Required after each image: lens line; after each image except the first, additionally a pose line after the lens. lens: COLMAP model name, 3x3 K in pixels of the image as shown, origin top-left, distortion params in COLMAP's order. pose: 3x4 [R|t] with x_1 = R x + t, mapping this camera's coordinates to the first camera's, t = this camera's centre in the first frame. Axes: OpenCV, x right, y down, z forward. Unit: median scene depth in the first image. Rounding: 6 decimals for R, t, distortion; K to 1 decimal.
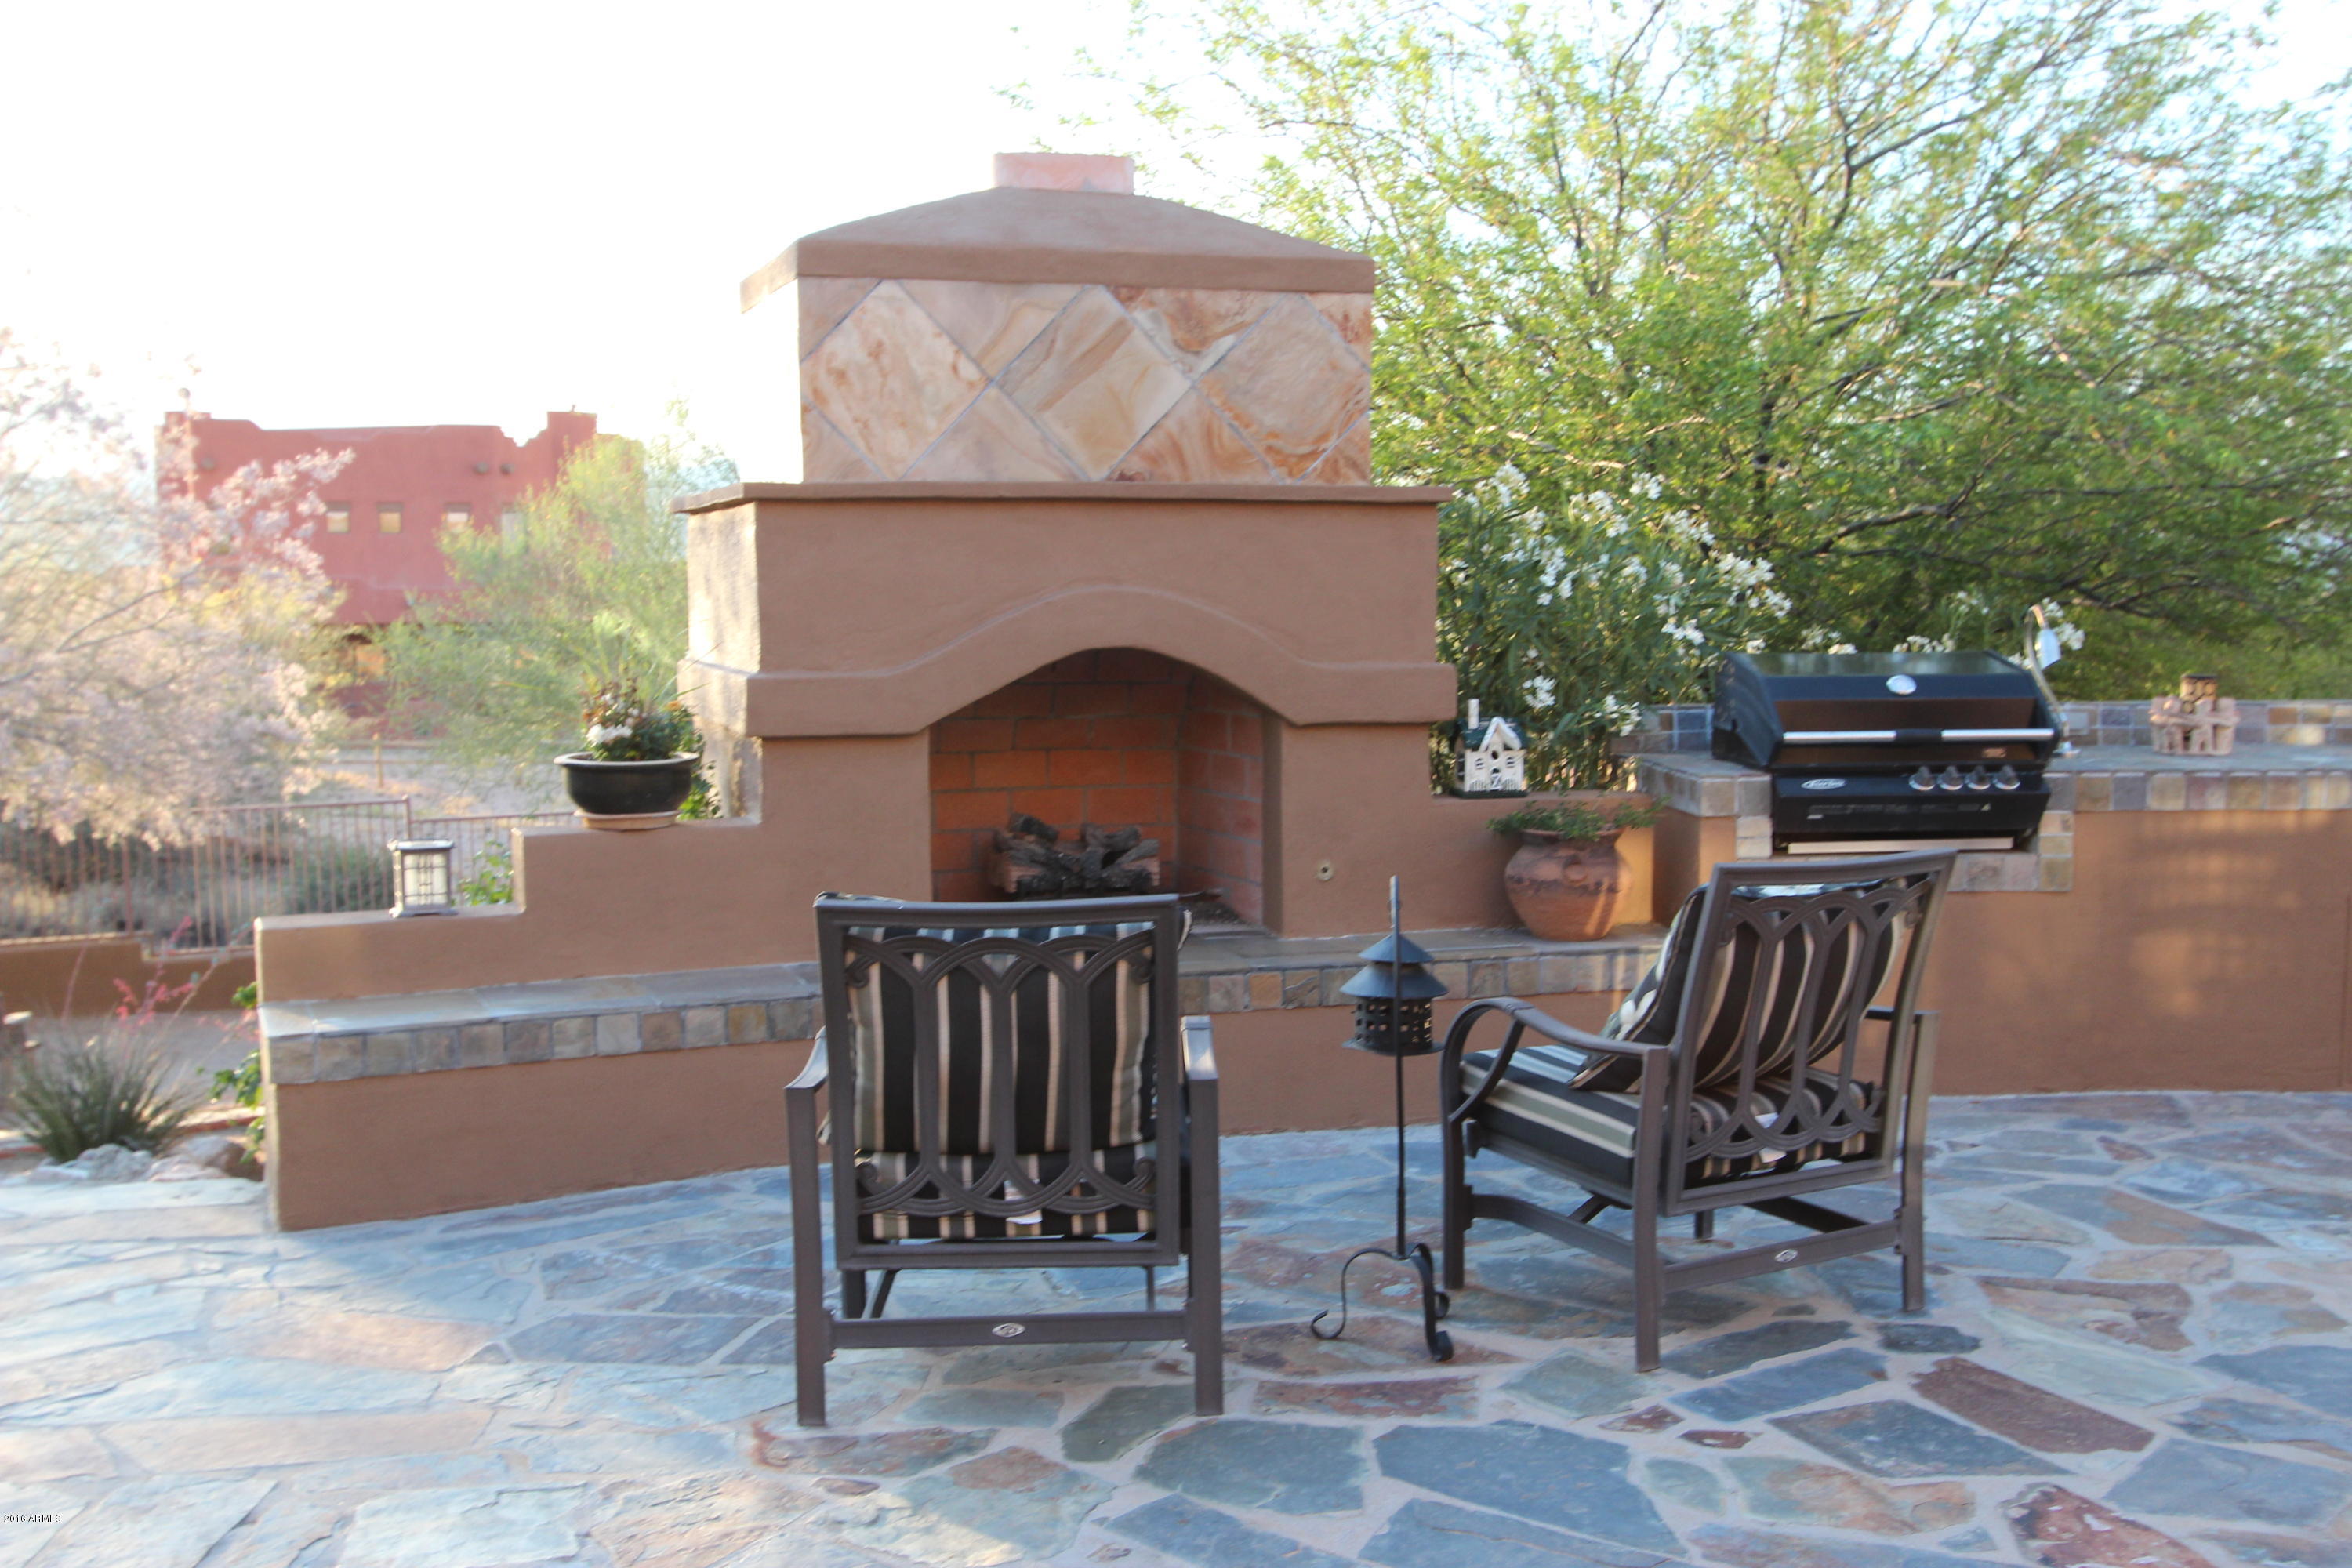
lens RADIAL K [[2248.2, 0, 1181.9], [0, 2248.2, 795.5], [0, 0, 1]] dist [-0.015506, 0.055752]
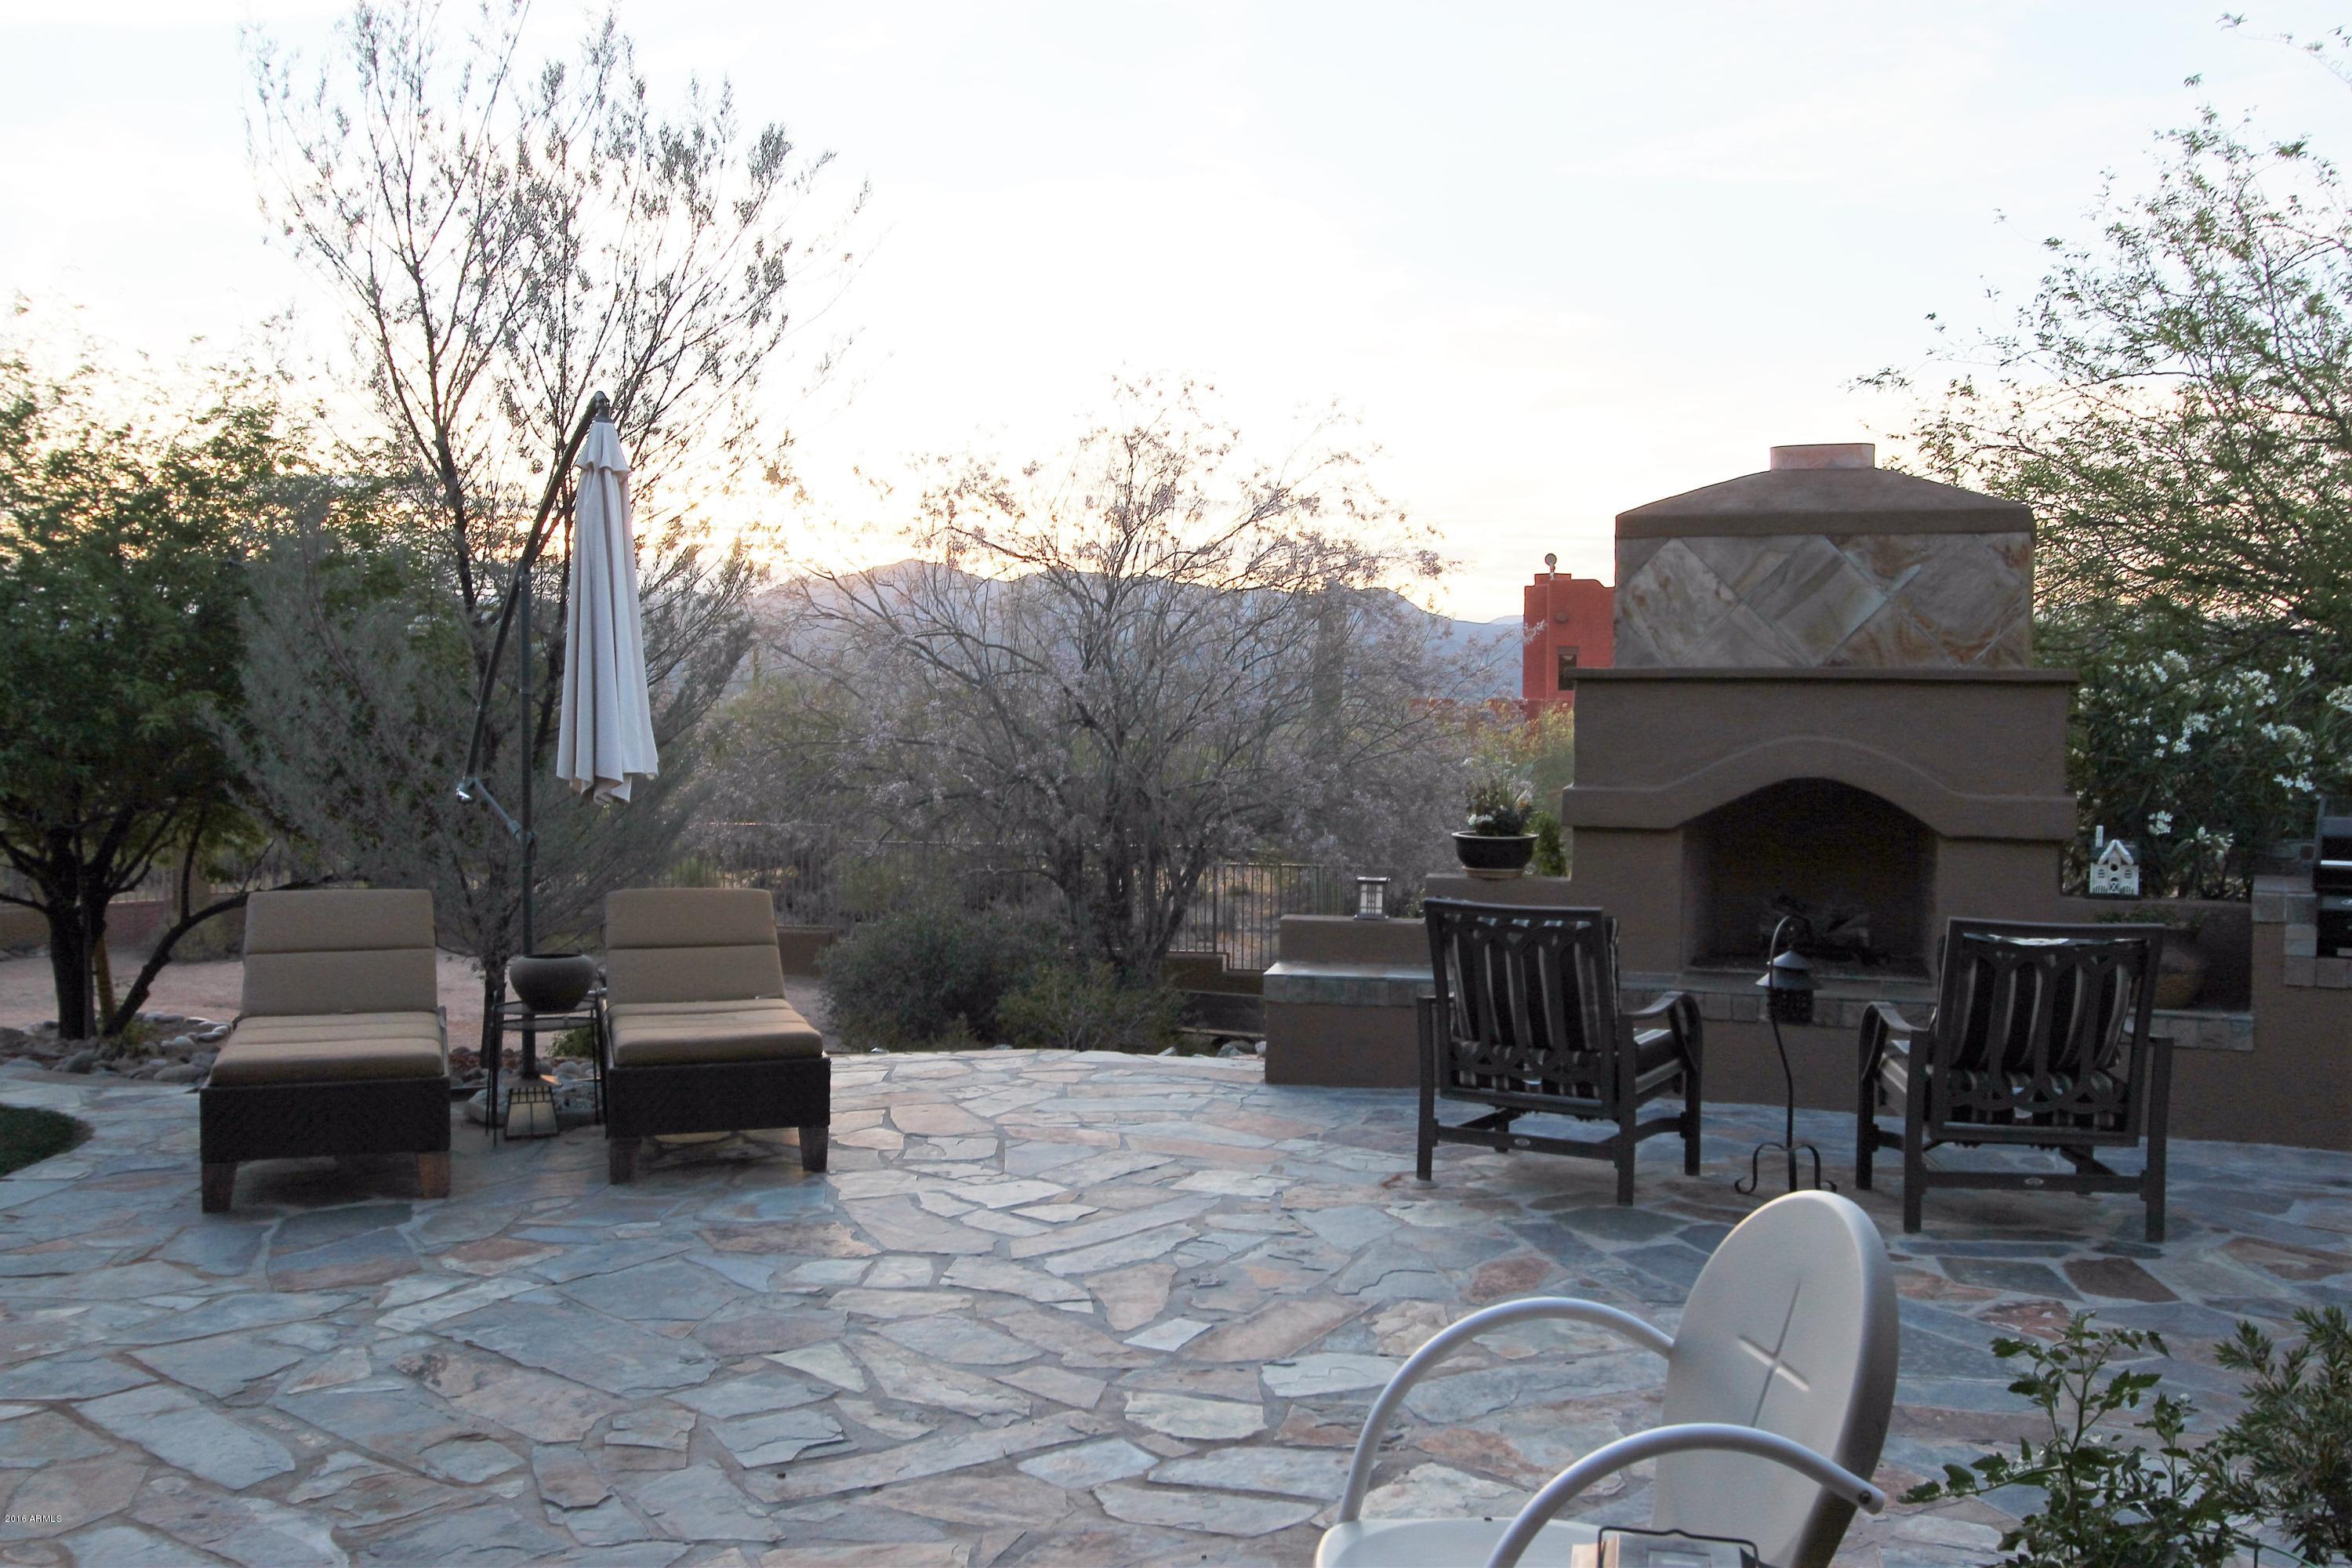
lens RADIAL K [[2033.7, 0, 1186.5], [0, 2033.7, 790.3], [0, 0, 1]] dist [-0.003756, -0.007199]
pose [[0.823914, 0.036265, -0.565553, 0.393583], [-0.068549, 0.997000, -0.035933, 0.018909], [0.562554, 0.068373, 0.823929, -0.340341]]
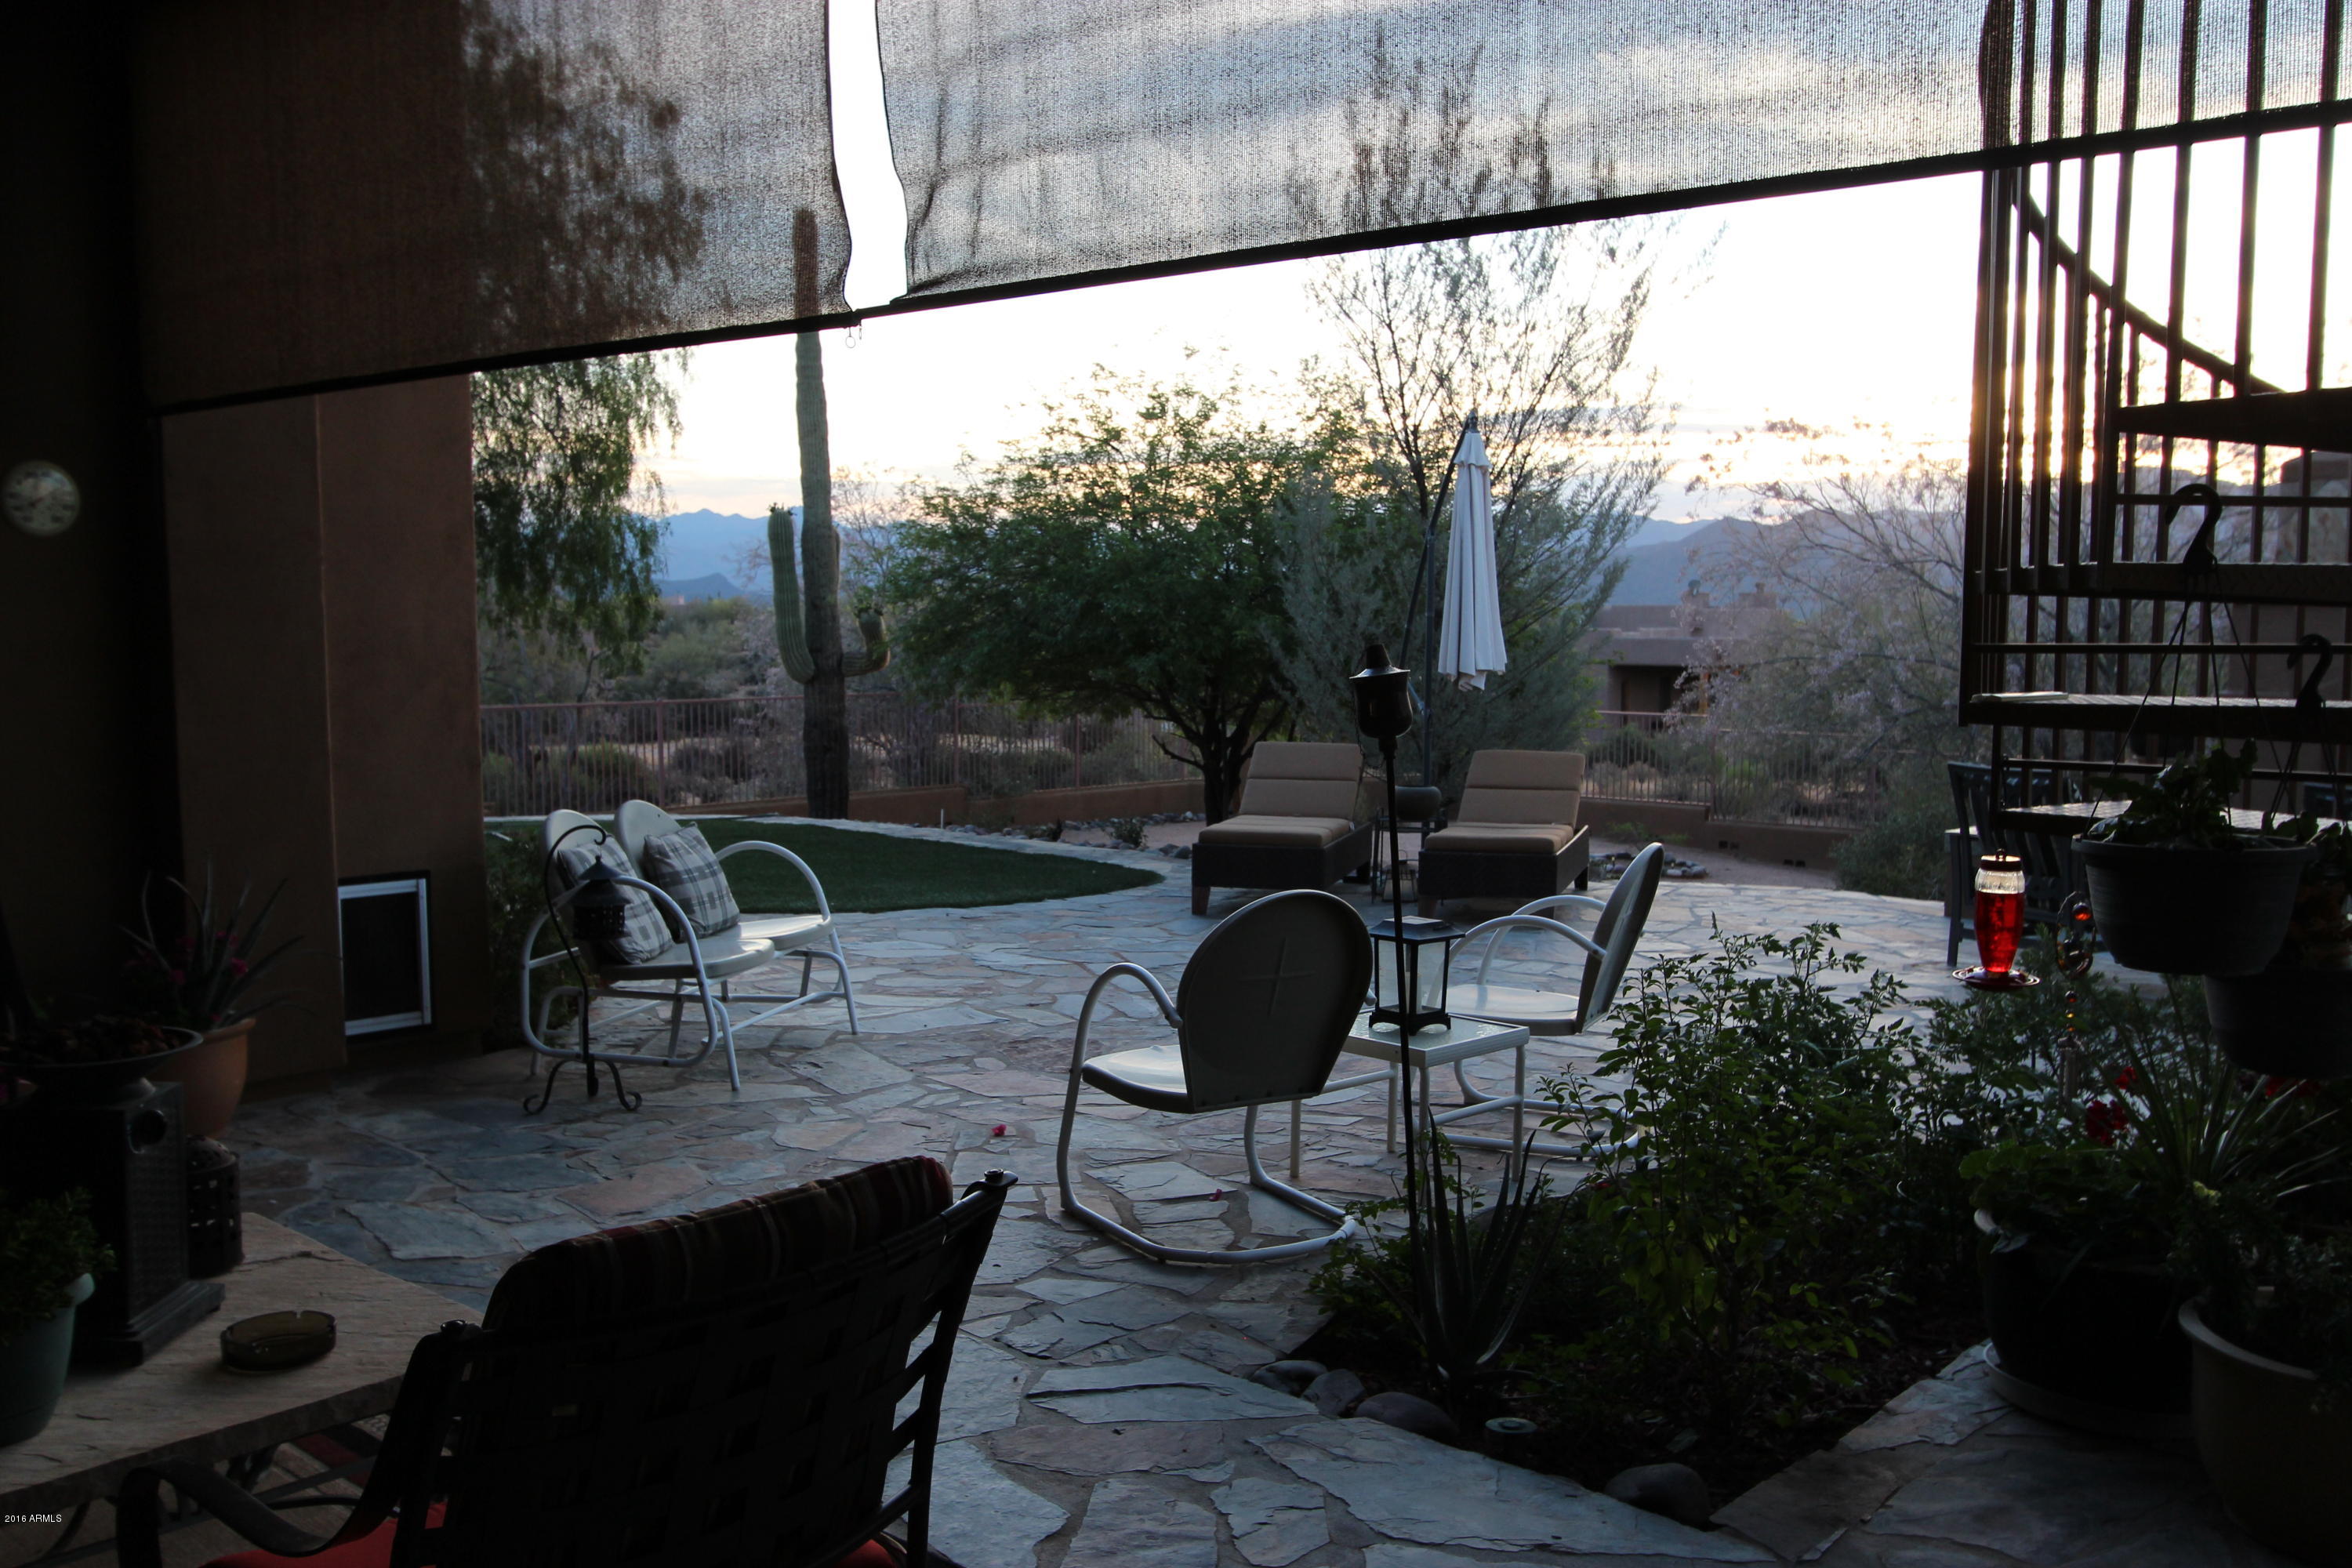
lens RADIAL K [[2033.7, 0, 1186.5], [0, 2033.7, 790.3], [0, 0, 1]] dist [-0.003756, -0.007199]
pose [[0.383451, 0.086294, -0.919521, 1.412746], [-0.098233, 0.993788, 0.052300, 0.029859], [0.918322, 0.070273, 0.389546, -0.545859]]
